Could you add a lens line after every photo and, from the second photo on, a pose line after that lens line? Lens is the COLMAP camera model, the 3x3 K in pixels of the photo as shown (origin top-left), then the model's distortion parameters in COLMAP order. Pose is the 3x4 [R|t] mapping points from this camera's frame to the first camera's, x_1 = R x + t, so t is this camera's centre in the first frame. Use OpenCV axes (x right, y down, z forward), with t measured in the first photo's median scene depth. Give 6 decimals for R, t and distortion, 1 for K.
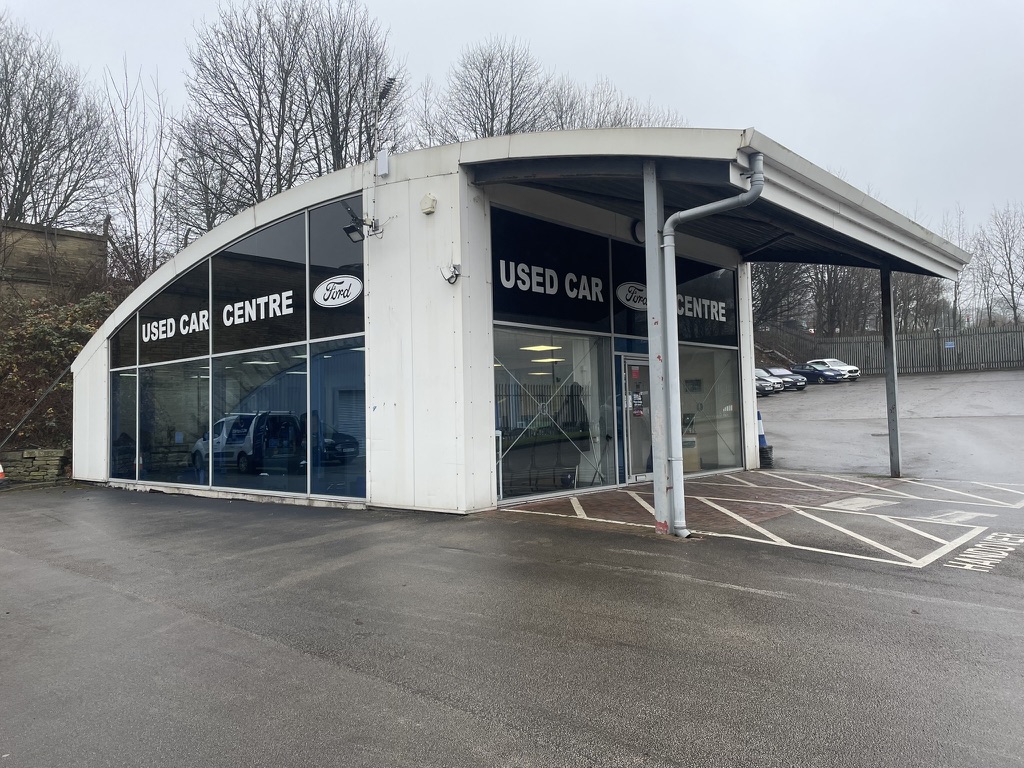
lens RADIAL K [[750.7, 0, 509.0], [0, 750.7, 378.2], [0, 0, 1]] dist [0.026372, -0.000860]
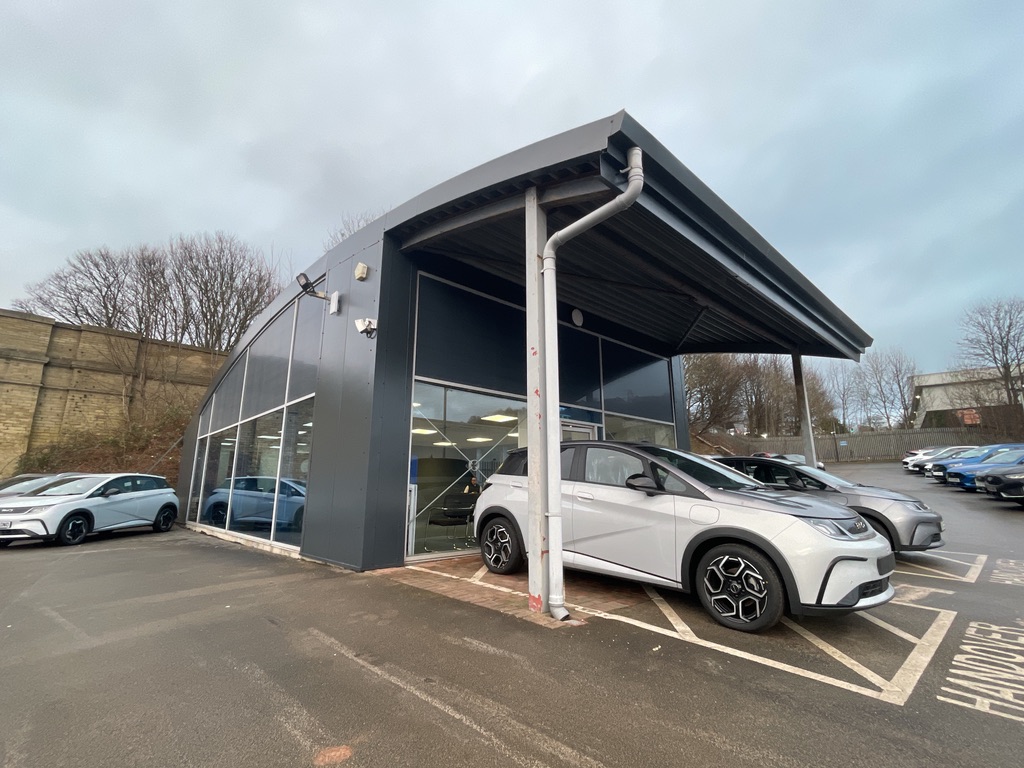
lens RADIAL K [[455.6, 0, 519.6], [0, 455.6, 389.4], [0, 0, 1]] dist [-0.006459, -0.000666]
pose [[0.996487, 0.005308, -0.083579, 0.222635], [-0.019157, 0.985975, -0.165792, 0.055326], [0.081527, 0.166811, 0.982613, 0.485243]]
